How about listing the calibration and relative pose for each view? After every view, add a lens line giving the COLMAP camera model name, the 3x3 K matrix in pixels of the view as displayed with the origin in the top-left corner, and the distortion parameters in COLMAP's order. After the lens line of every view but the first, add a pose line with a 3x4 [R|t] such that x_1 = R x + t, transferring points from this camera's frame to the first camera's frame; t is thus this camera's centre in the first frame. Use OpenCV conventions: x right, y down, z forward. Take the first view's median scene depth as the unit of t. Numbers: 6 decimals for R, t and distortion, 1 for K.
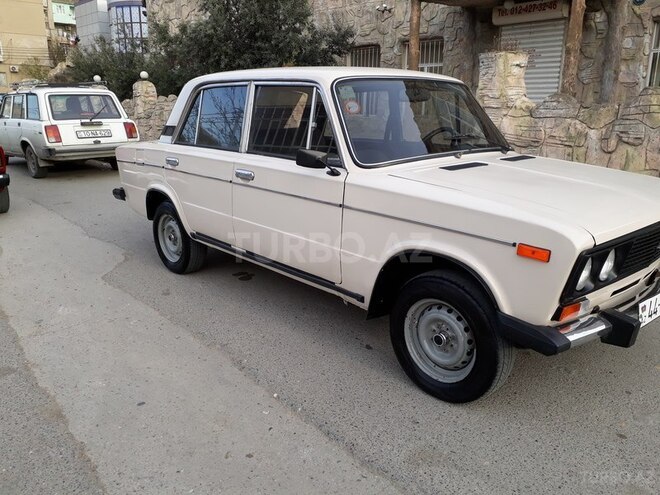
lens RADIAL K [[536.3, 0, 330.0], [0, 536.3, 247.5], [0, 0, 1]] dist [0.004331, 0.006010]
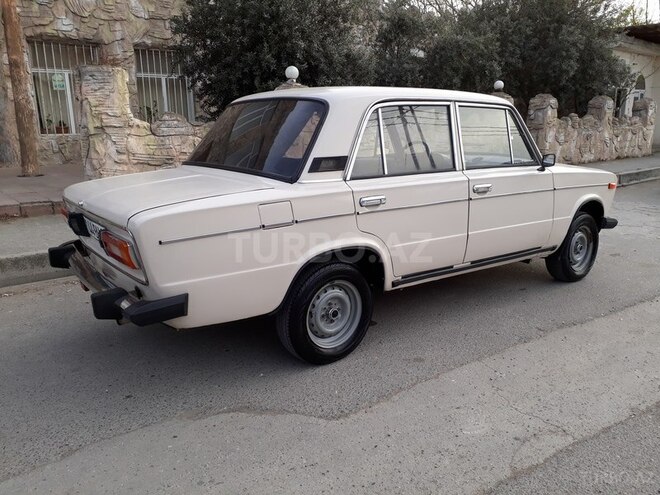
lens RADIAL K [[550.9, 0, 337.8], [0, 550.9, 248.7], [0, 0, 1]] dist [0.005662, -0.002418]
pose [[0.084080, -0.225768, 0.970546, -0.661574], [0.258873, 0.945501, 0.197516, -0.162581], [-0.962245, 0.234641, 0.137943, 0.594686]]
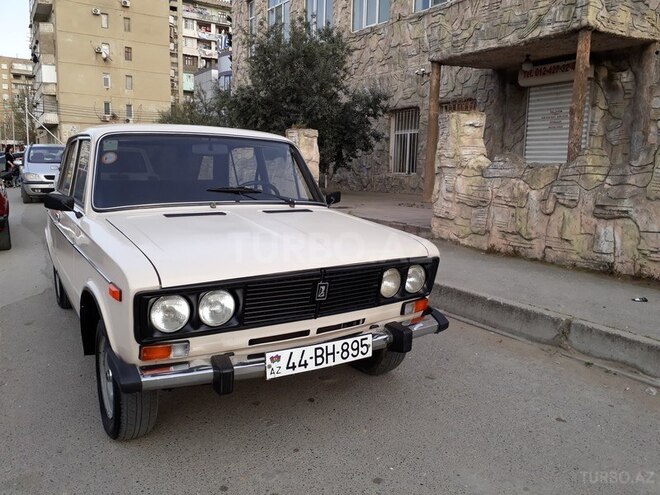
lens RADIAL K [[536.5, 0, 330.0], [0, 536.5, 247.5], [0, 0, 1]] dist [0.033366, -0.009833]
pose [[0.983442, 0.041337, -0.176448, 0.288643], [-0.060147, 0.992900, -0.102627, 0.001825], [0.170953, 0.111541, 0.978945, 0.008999]]
